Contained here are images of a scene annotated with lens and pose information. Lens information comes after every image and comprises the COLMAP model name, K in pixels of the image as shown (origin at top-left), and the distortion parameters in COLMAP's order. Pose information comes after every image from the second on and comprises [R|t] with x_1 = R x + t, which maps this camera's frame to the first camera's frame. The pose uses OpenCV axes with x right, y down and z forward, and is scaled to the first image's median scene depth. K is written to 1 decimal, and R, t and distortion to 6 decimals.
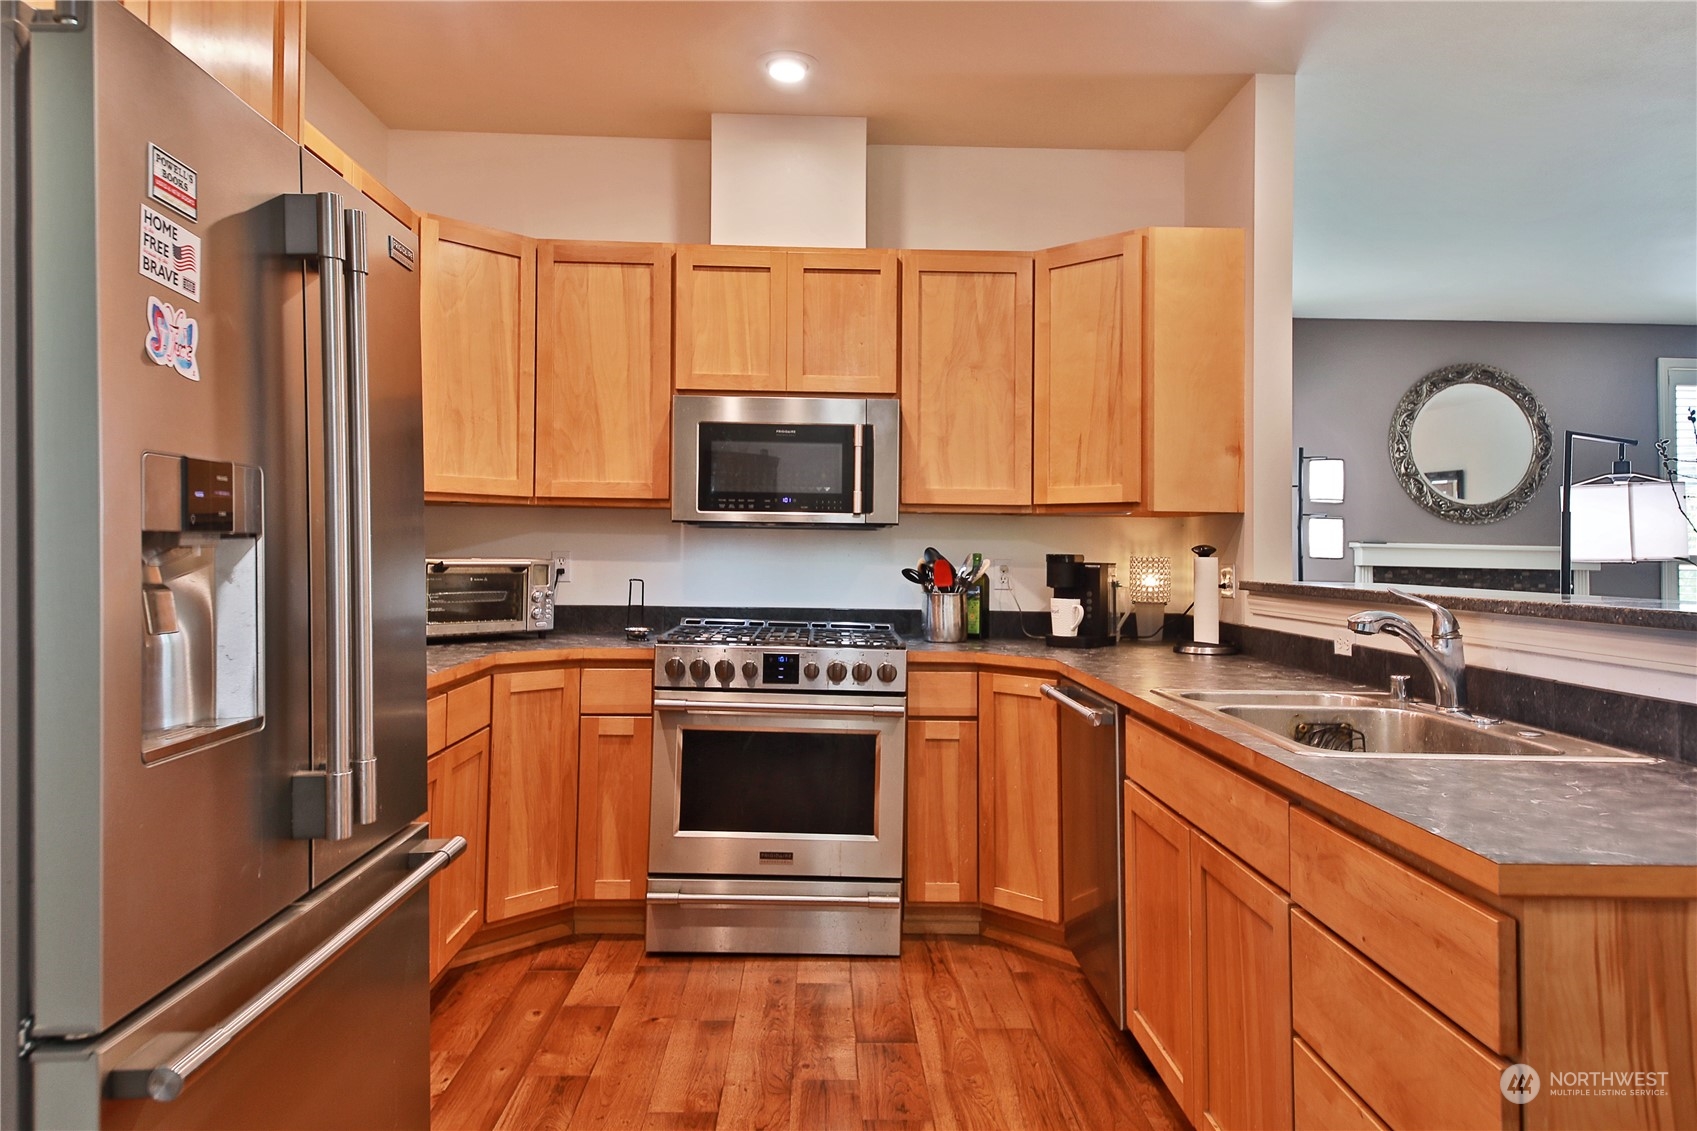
lens RADIAL K [[1129.4, 0, 870.8], [0, 1129.4, 498.9], [0, 0, 1]] dist [0.045679, -0.011250]
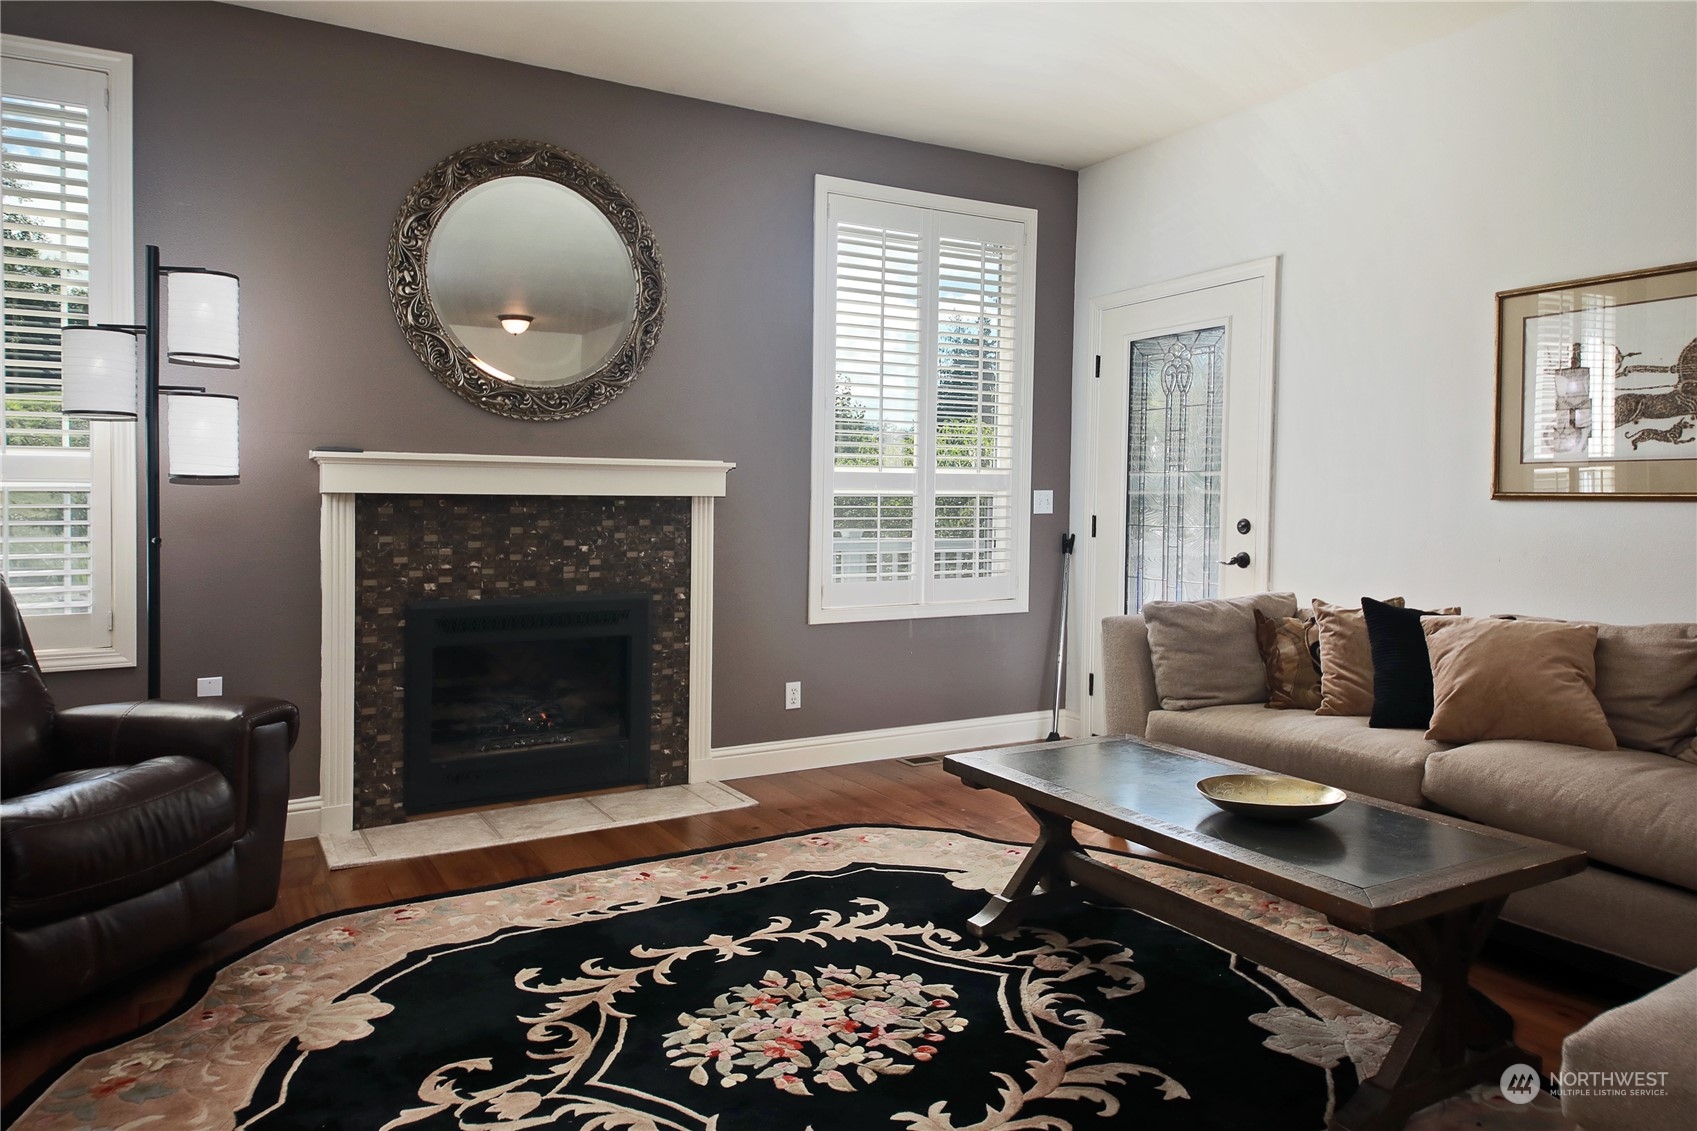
lens RADIAL K [[1129.4, 0, 831.7], [0, 1129.4, 519.6], [0, 0, 1]] dist [0.045679, -0.011250]
pose [[0.883726, -0.021722, 0.467500, 0.762764], [-0.010485, 0.997753, 0.066179, 0.064917], [-0.467887, -0.063386, 0.881512, 0.812225]]
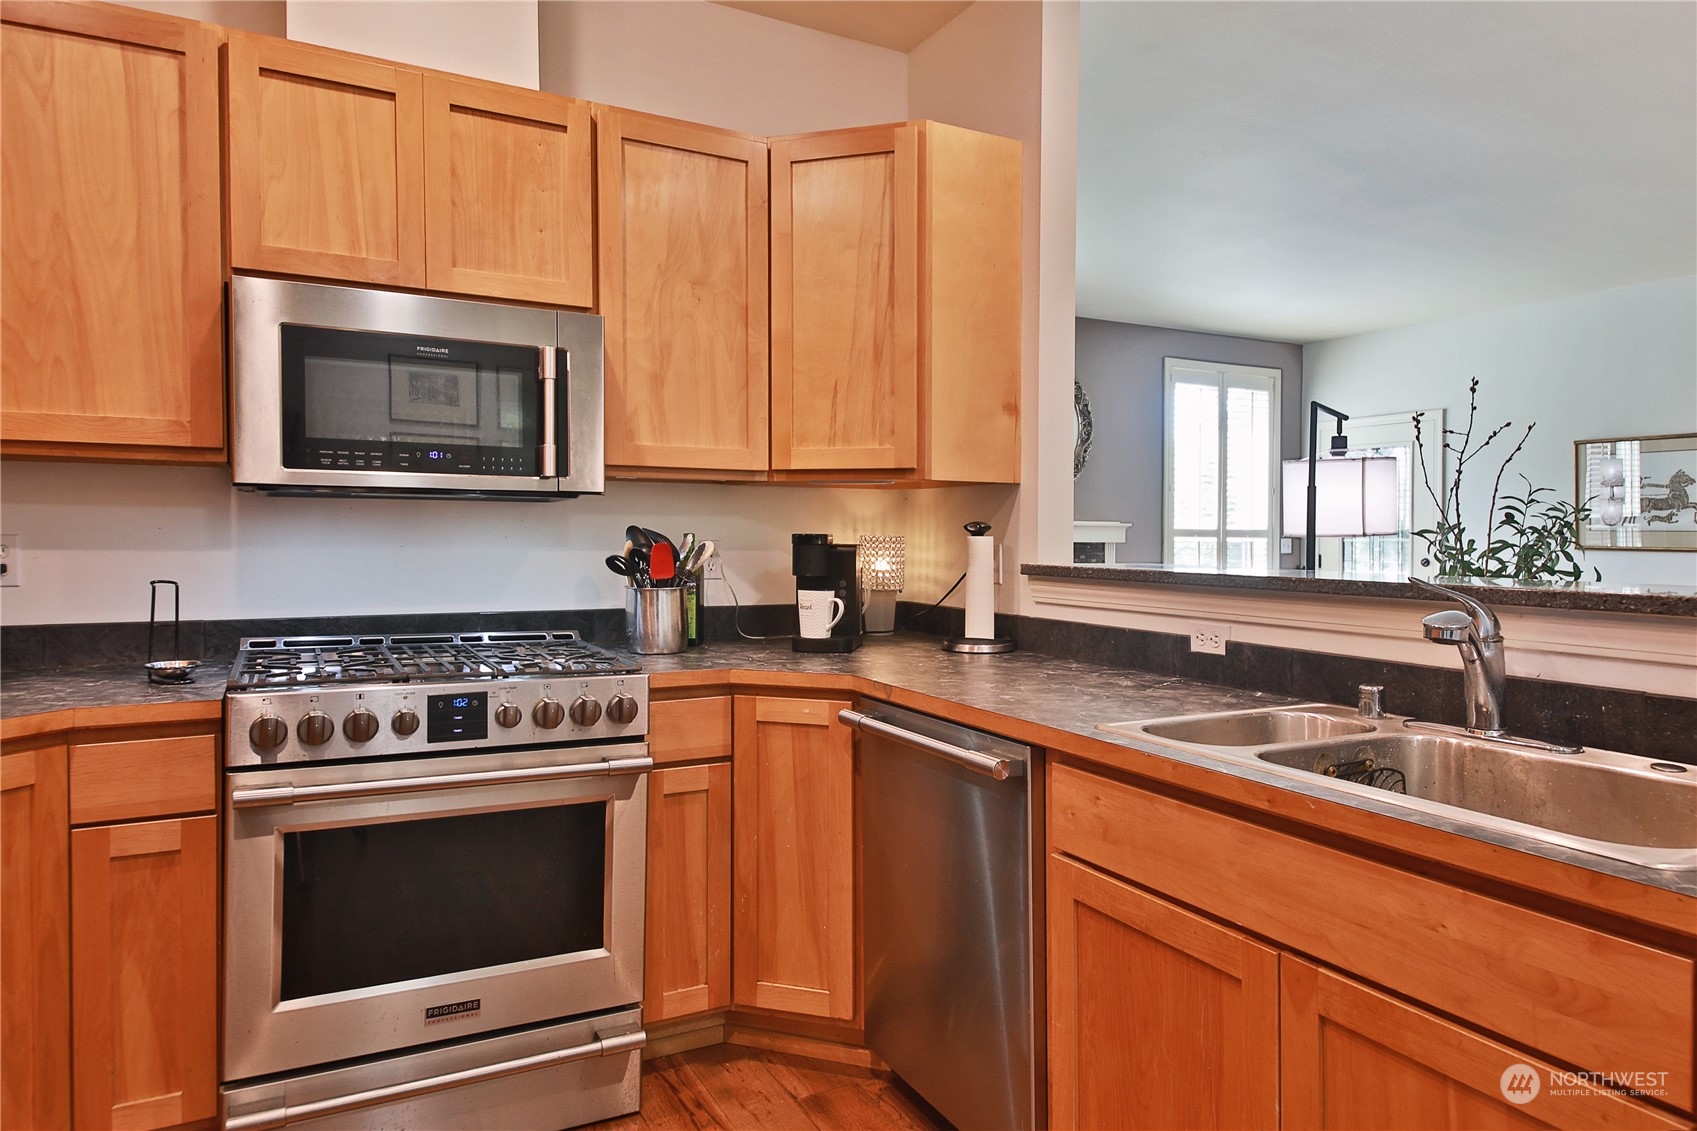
lens RADIAL K [[1058.5, 0, 846.4], [0, 1058.5, 536.3], [0, 0, 1]] dist [0.042501, -0.033812]
pose [[0.902406, -0.007936, 0.430813, -0.126773], [-0.015858, 0.998541, 0.051612, 0.012753], [-0.430594, -0.053407, 0.900964, 0.337952]]
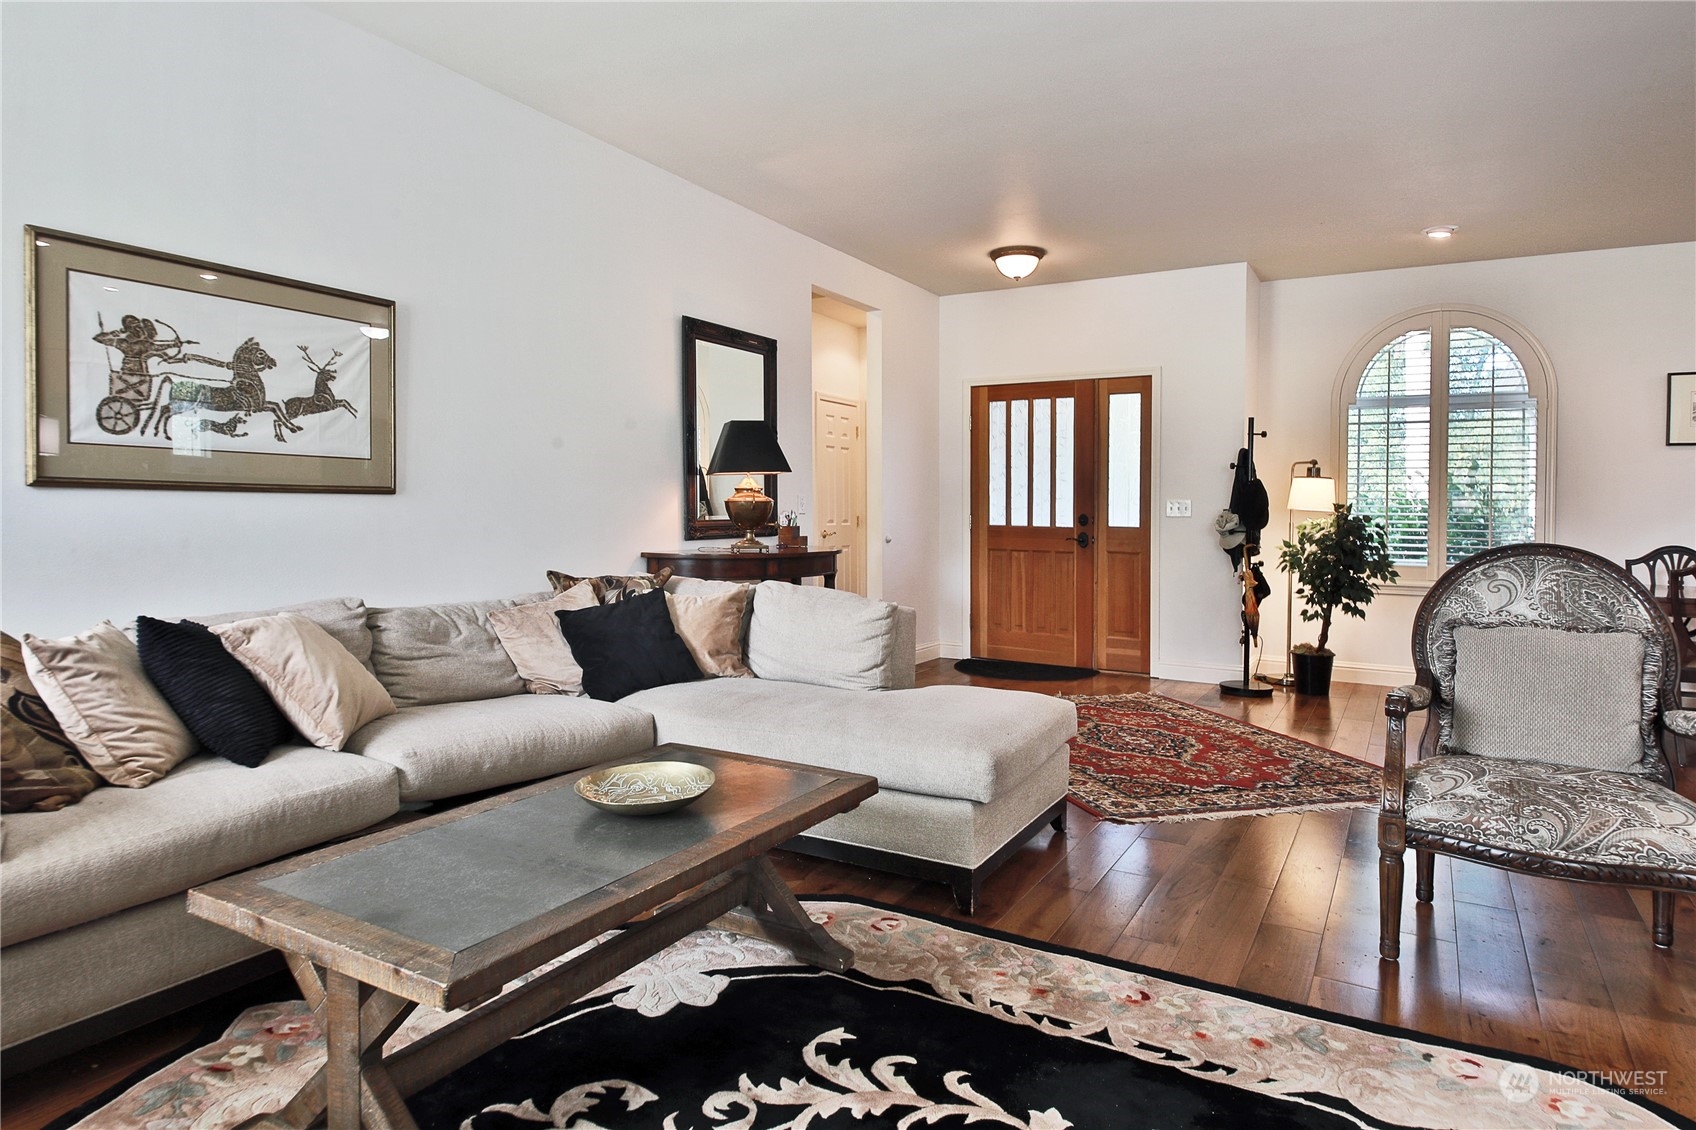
lens RADIAL K [[978.5, 0, 840.0], [0, 978.5, 522.3], [0, 0, 1]] dist [0.019716, -0.001113]
pose [[-0.841632, -0.034962, 0.538919, 0.897733], [-0.050151, 0.998650, -0.013535, 0.114757], [-0.537718, -0.038419, -0.842249, 1.706929]]
